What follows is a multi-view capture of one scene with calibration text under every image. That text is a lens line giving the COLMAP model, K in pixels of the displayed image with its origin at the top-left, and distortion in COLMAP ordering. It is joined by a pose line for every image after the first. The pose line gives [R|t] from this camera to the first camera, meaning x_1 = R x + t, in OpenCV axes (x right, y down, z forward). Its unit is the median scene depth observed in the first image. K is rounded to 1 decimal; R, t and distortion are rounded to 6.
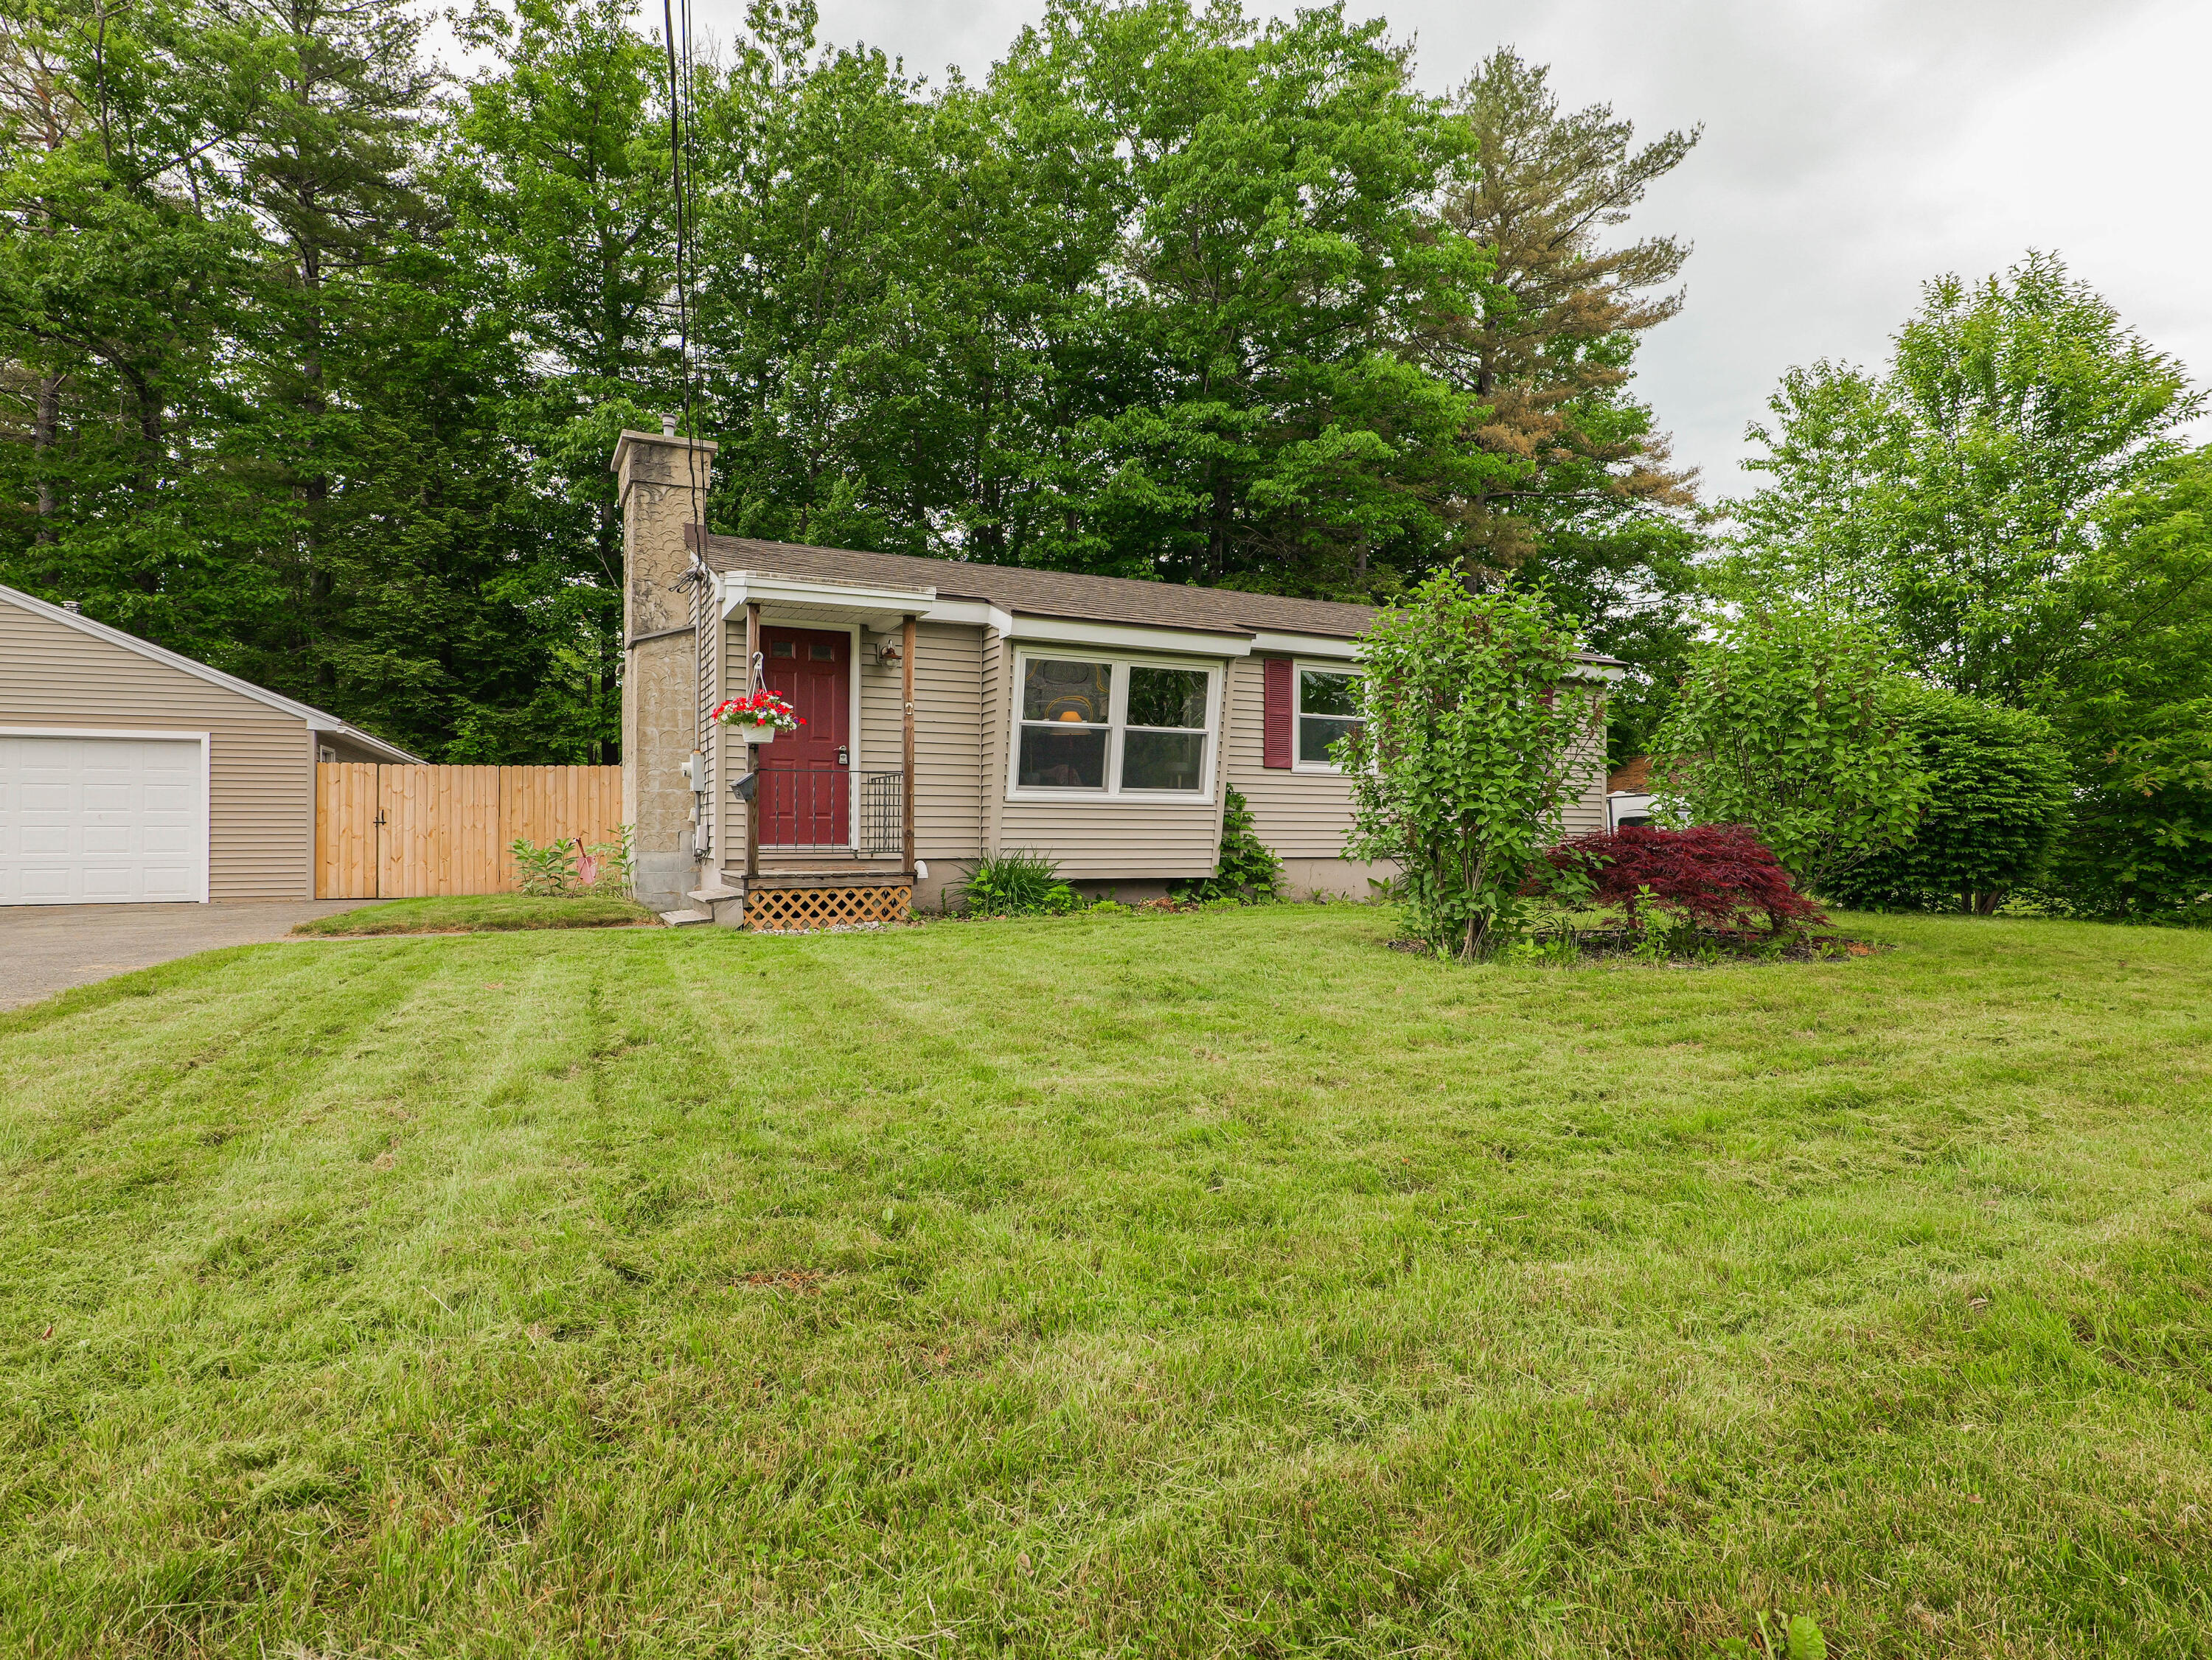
lens RADIAL K [[1169.0, 0, 1108.9], [0, 1169.0, 821.2], [0, 0, 1]] dist [-0.019749, 0.006756]
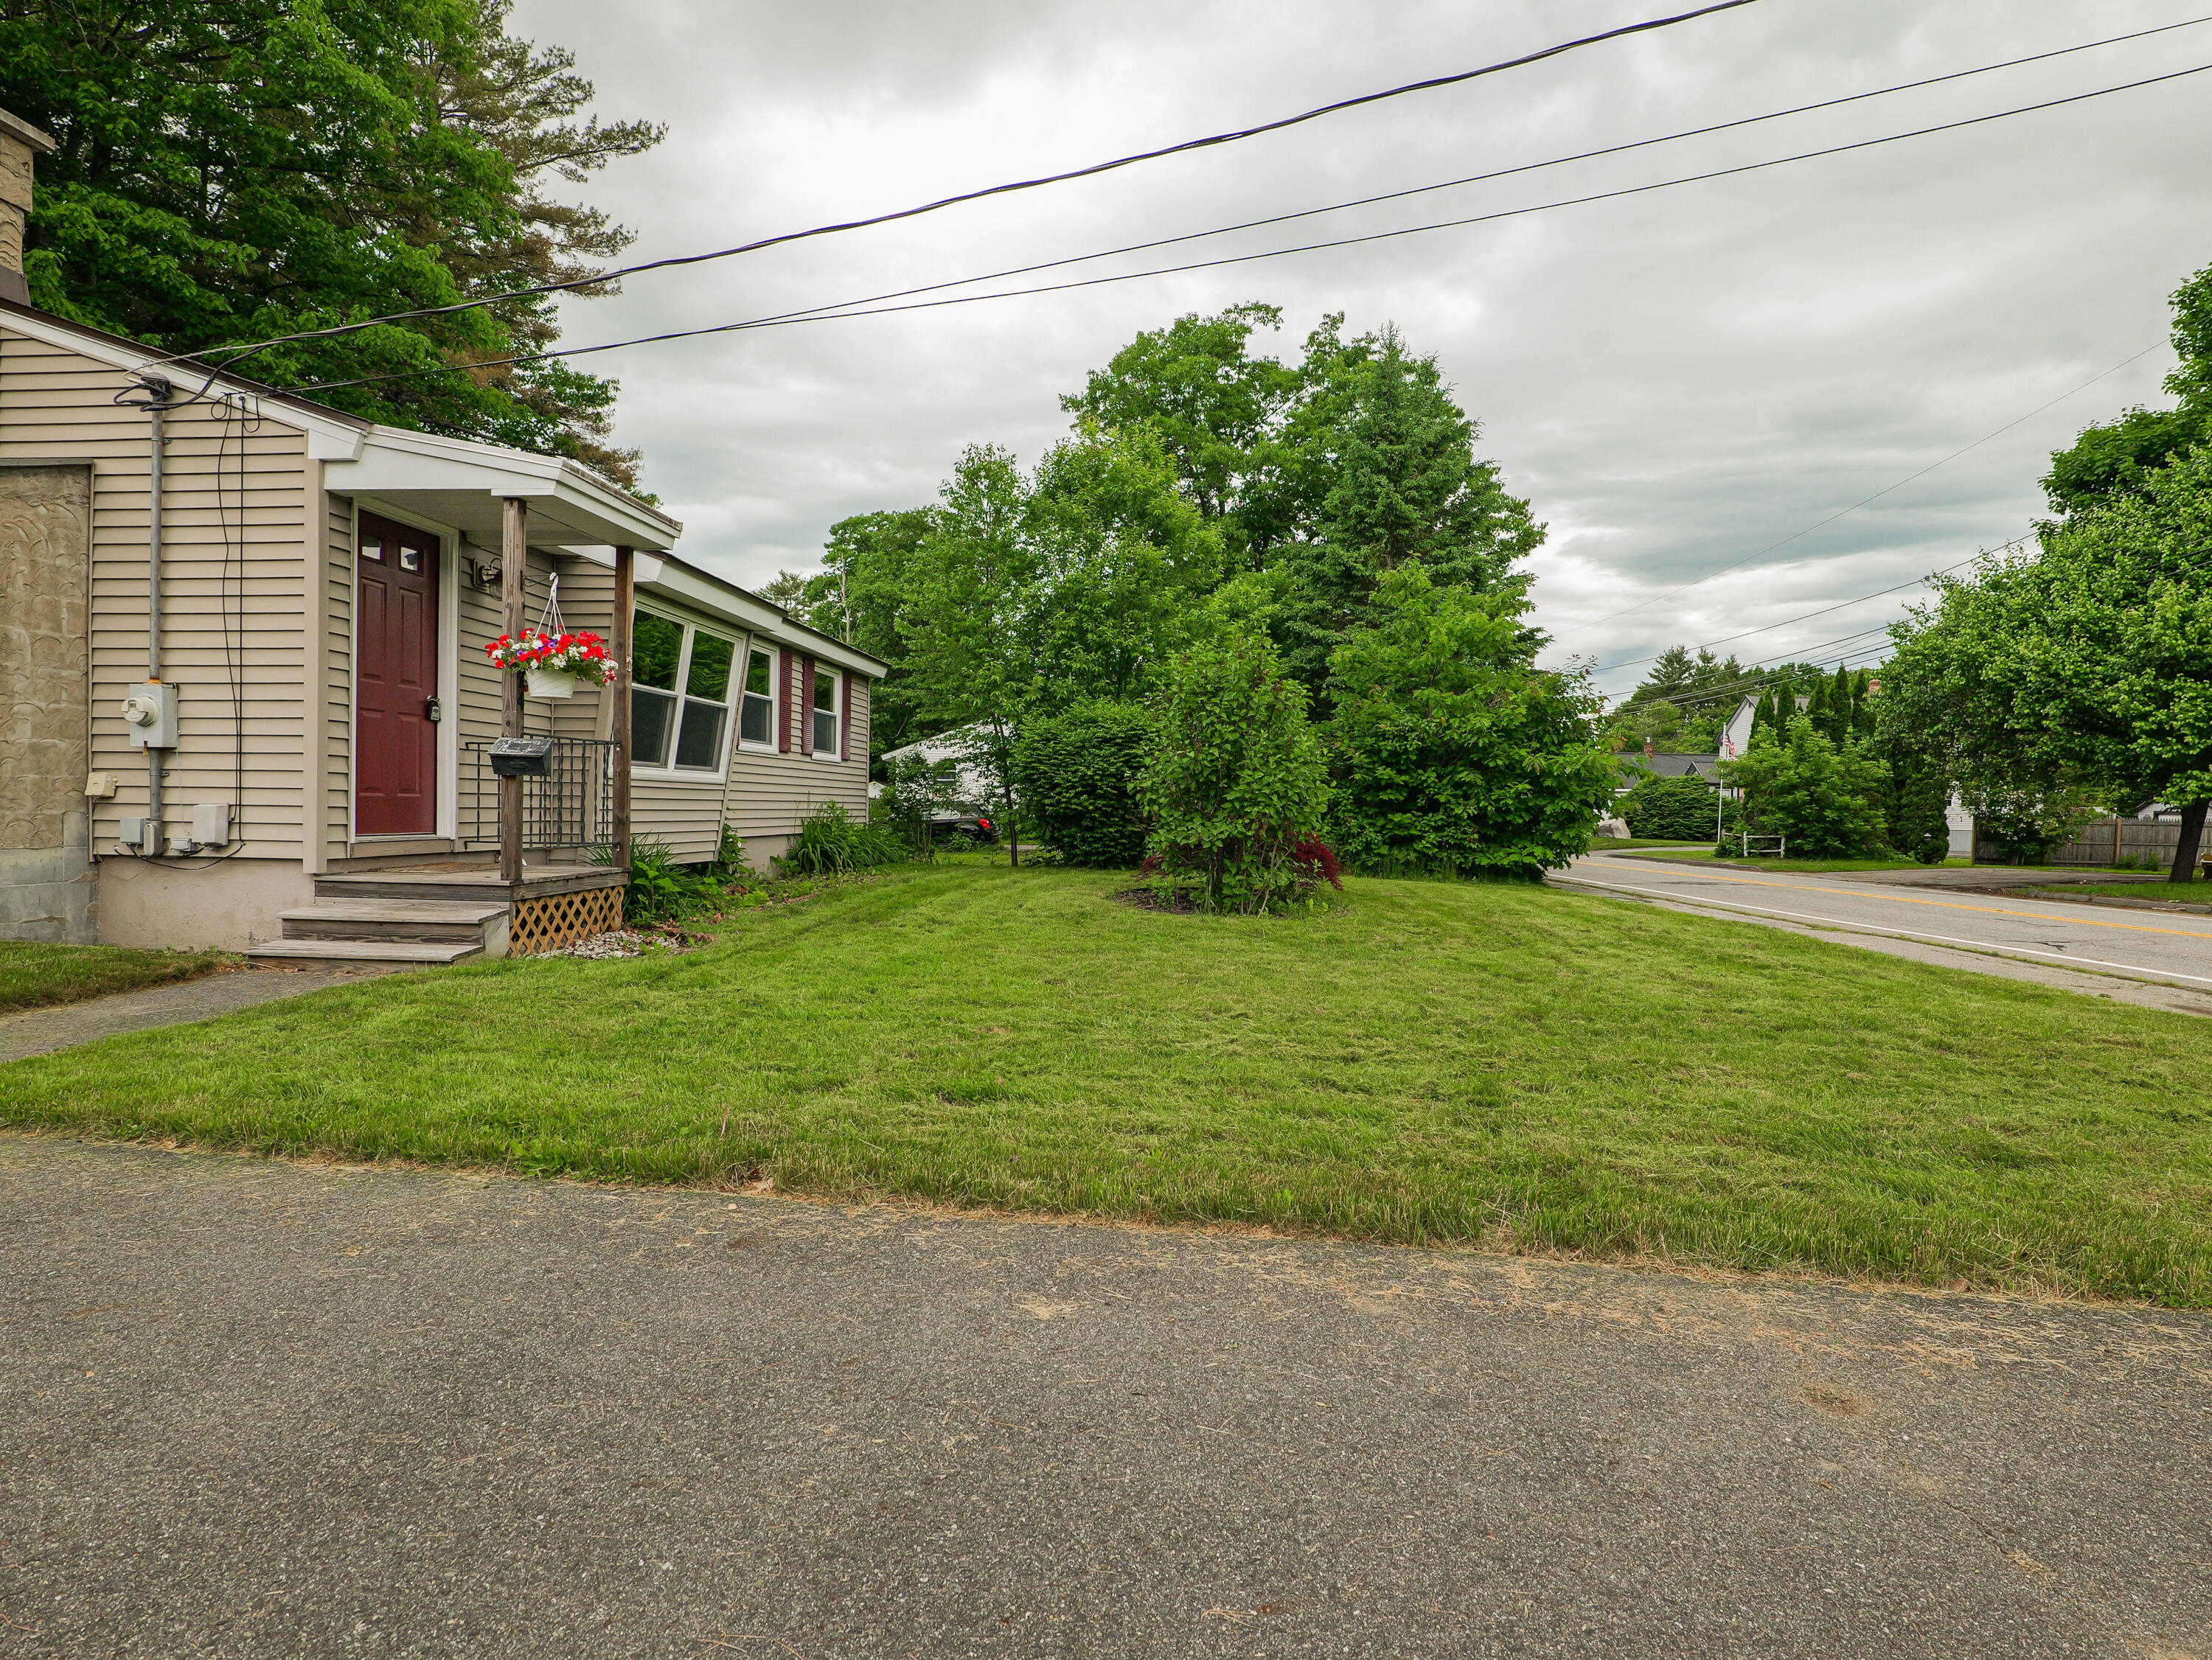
lens RADIAL K [[1187.9, 0, 1106.0], [0, 1187.9, 830.0], [0, 0, 1]] dist [-0.020624, 0.000789]
pose [[0.516889, -0.011853, 0.855971, -0.527922], [-0.022888, 0.999355, 0.027660, -0.009438], [-0.855747, -0.033889, 0.516284, 0.226872]]
